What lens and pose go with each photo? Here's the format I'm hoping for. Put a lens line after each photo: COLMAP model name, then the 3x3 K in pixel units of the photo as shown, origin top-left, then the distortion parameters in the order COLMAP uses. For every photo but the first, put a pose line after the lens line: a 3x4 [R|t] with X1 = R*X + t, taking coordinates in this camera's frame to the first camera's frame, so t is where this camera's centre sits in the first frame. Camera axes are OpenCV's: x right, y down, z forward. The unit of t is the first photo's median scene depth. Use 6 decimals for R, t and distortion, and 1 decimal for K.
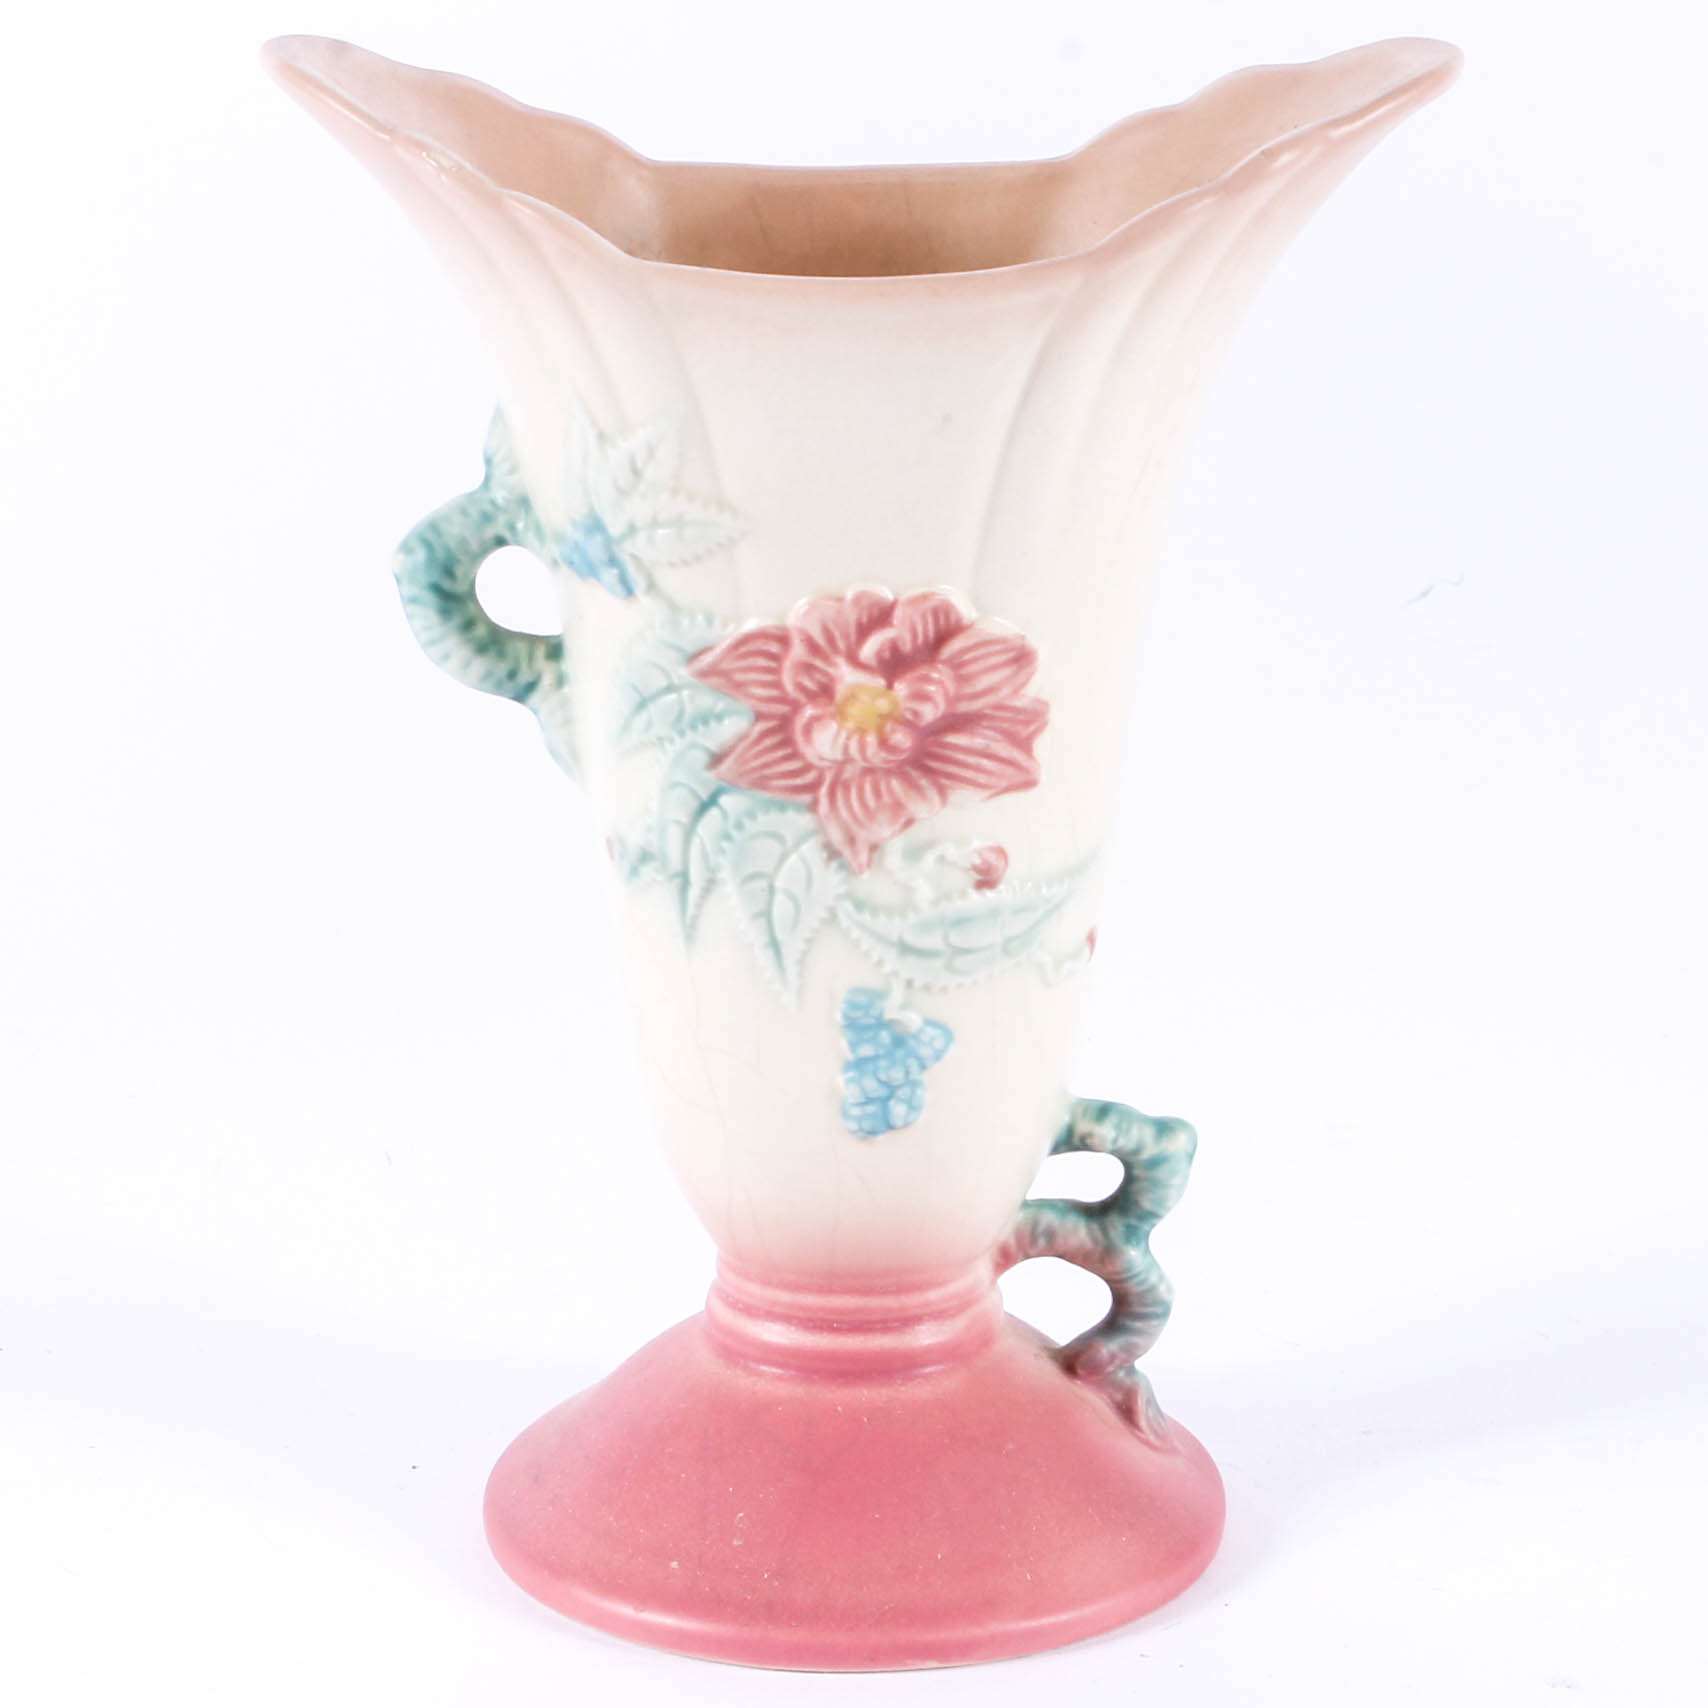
lens RADIAL K [[4217.6, 0, 852.8], [0, 4217.6, 864.4], [0, 0, 1]] dist [0.036069, 0.000000]
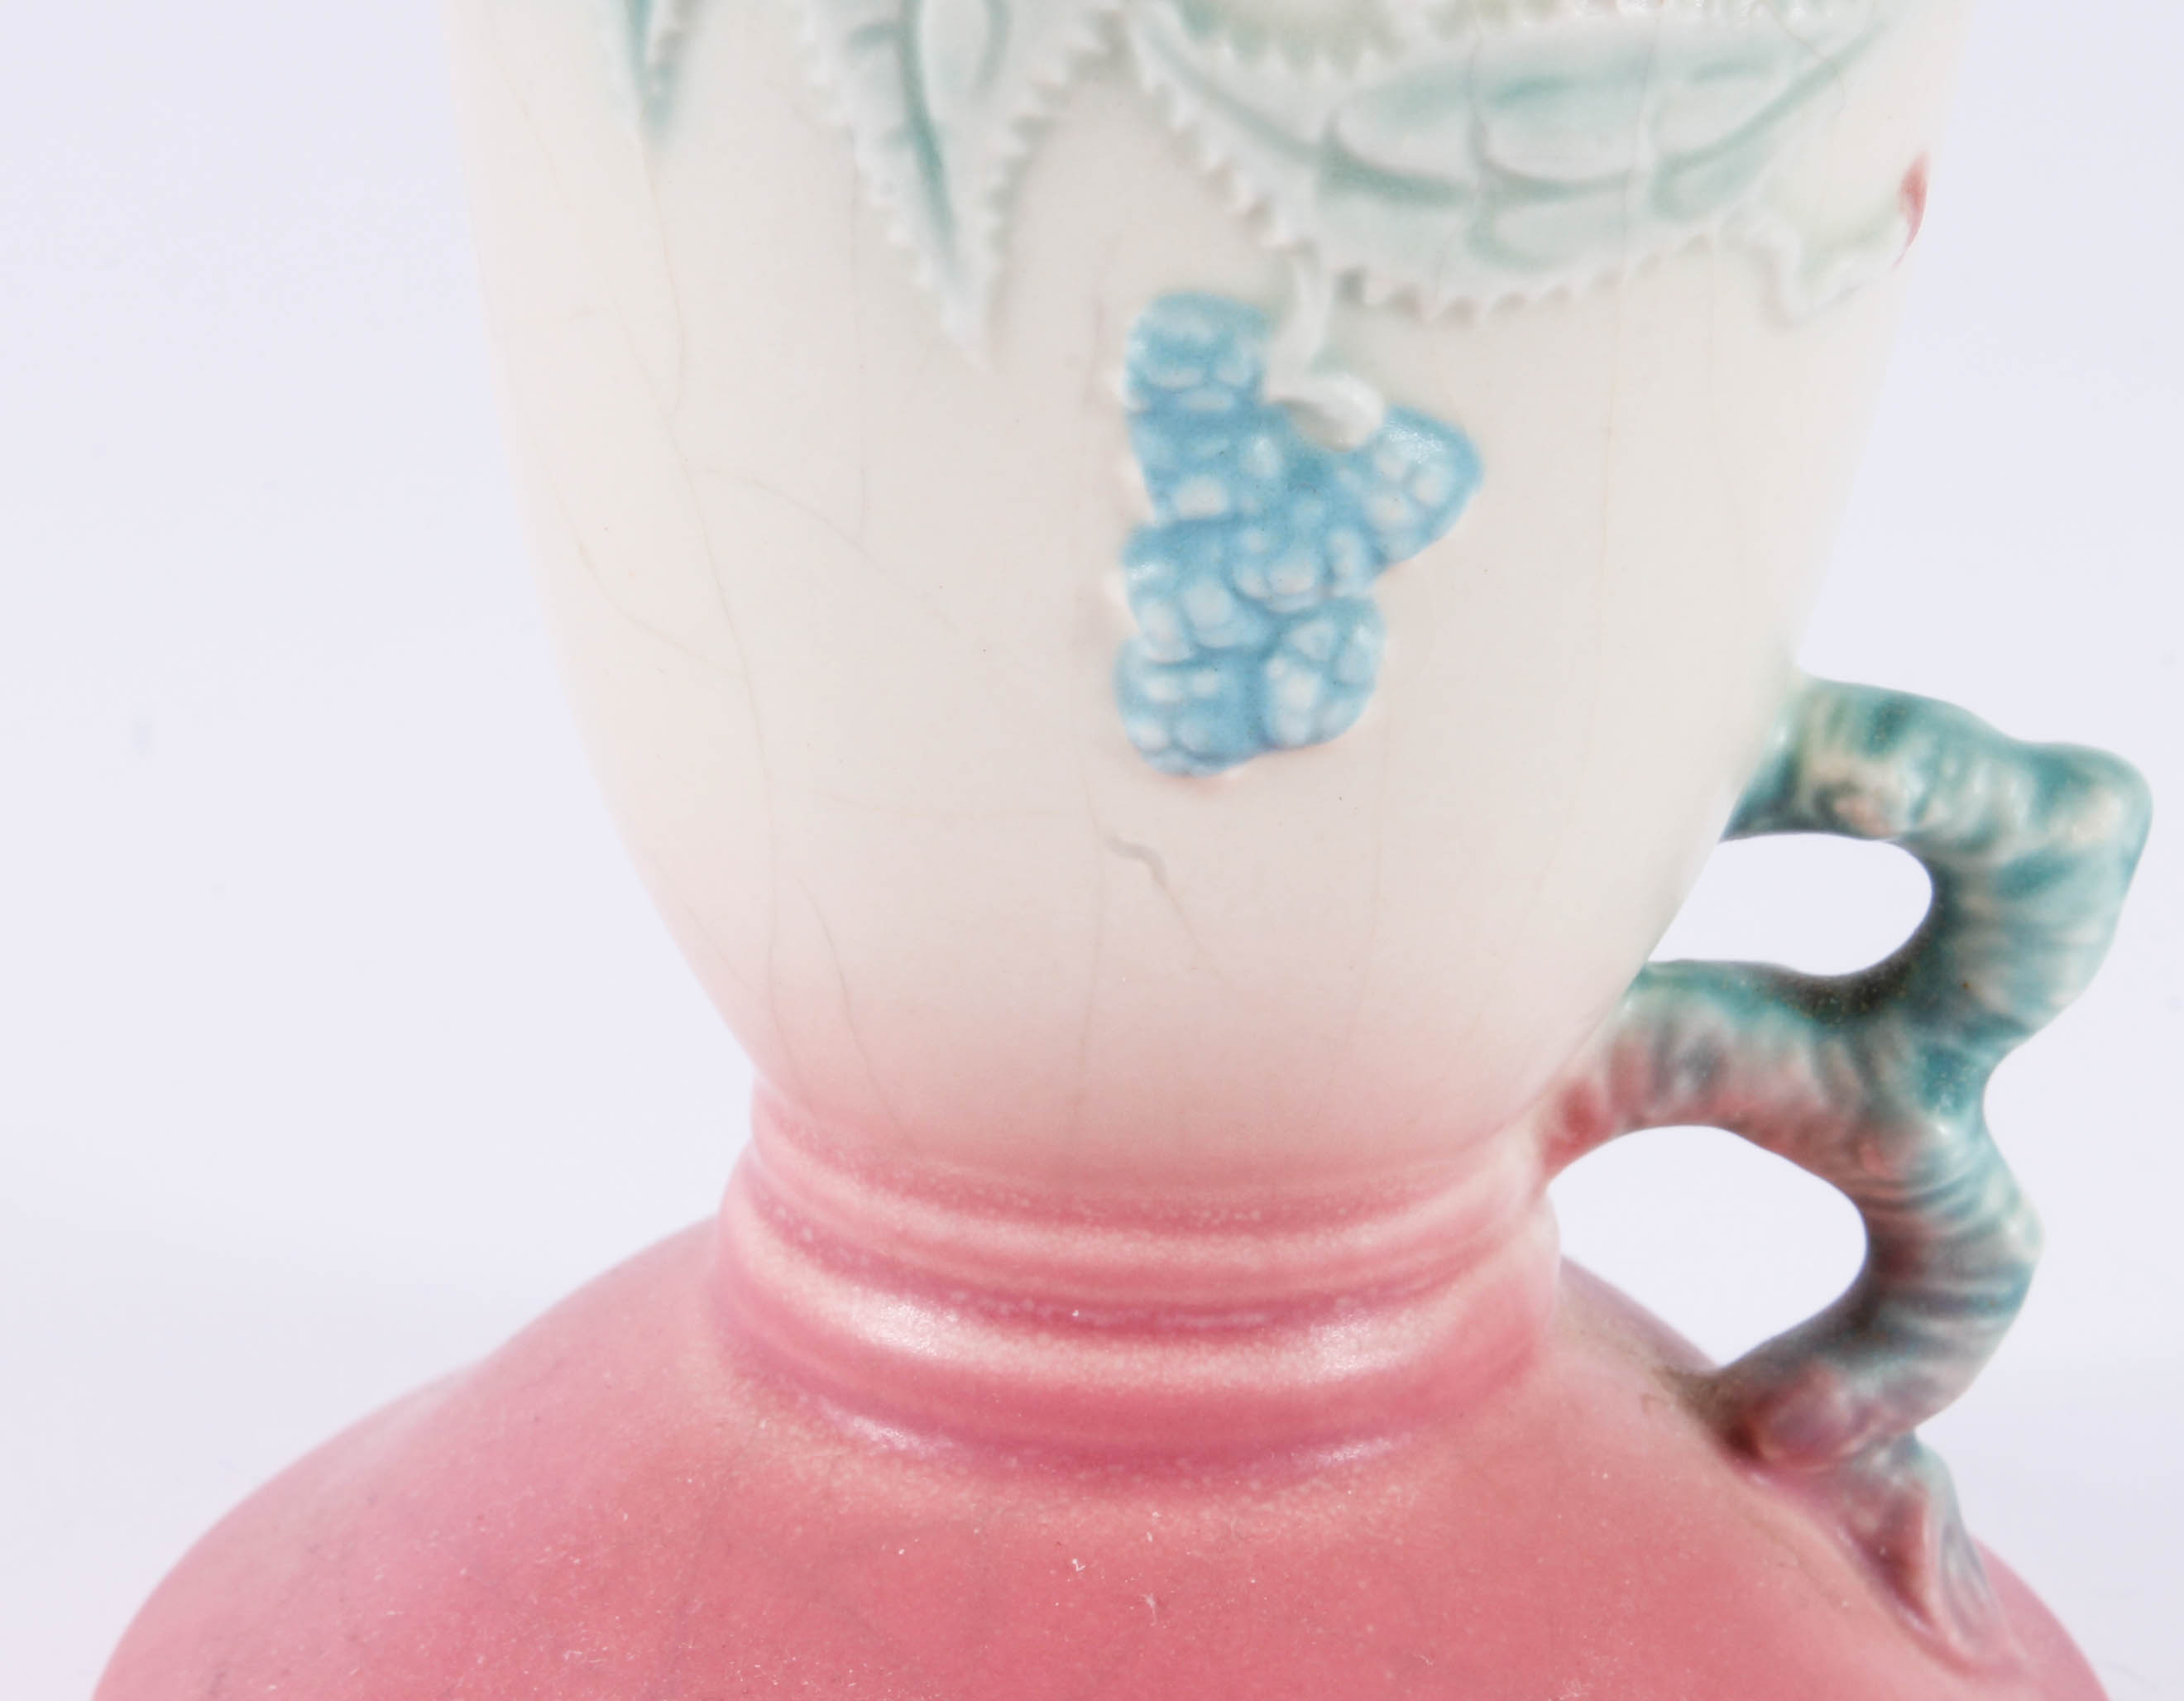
lens RADIAL K [[5334.2, 0, 1218.1], [0, 5334.2, 893.6], [0, 0, 1]] dist [0.021473, 0.000000]
pose [[0.998882, 0.047189, 0.002882, 0.004473], [-0.047244, 0.994040, 0.098246, 0.033539], [0.001771, -0.098273, 0.995158, 0.586609]]
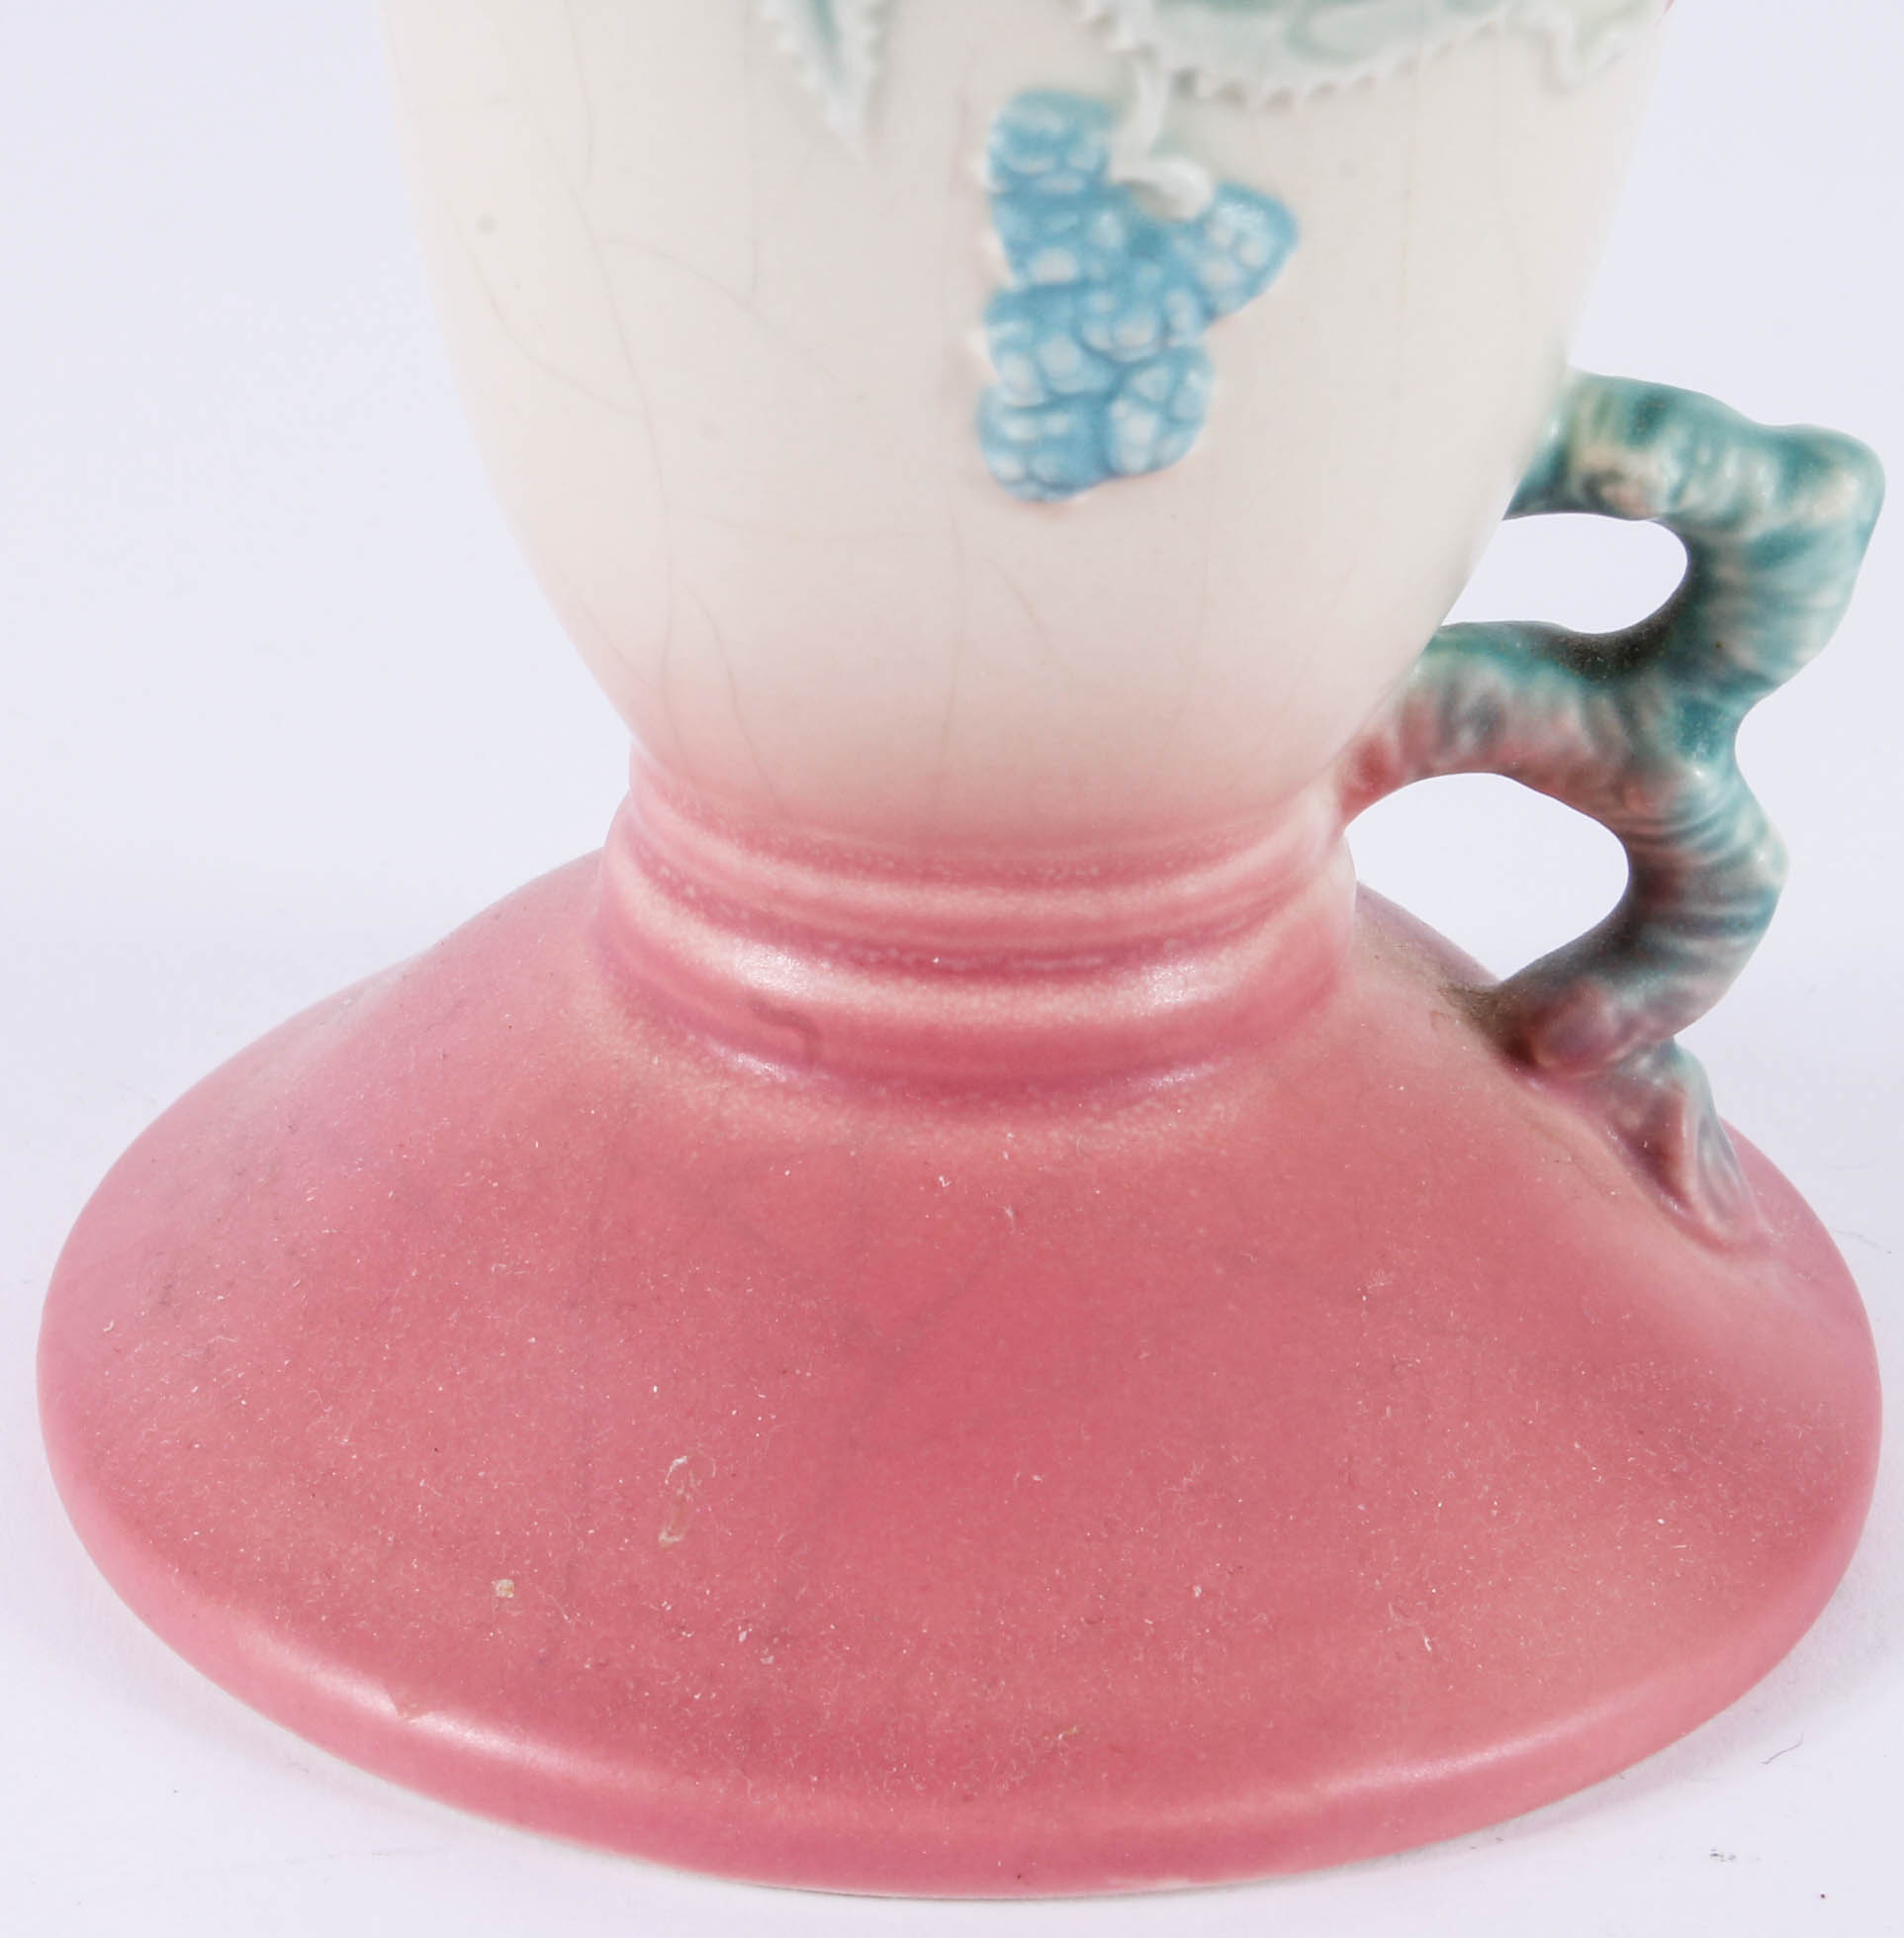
lens RADIAL K [[5848.5, 0, 945.2], [0, 5848.5, 969.1], [0, 0, 1]] dist [-0.007955, 0.000000]
pose [[0.999458, 0.025781, 0.020481, -0.014454], [-0.029464, 0.977930, 0.206843, 0.000061], [-0.014696, -0.207335, 0.978160, 0.488566]]
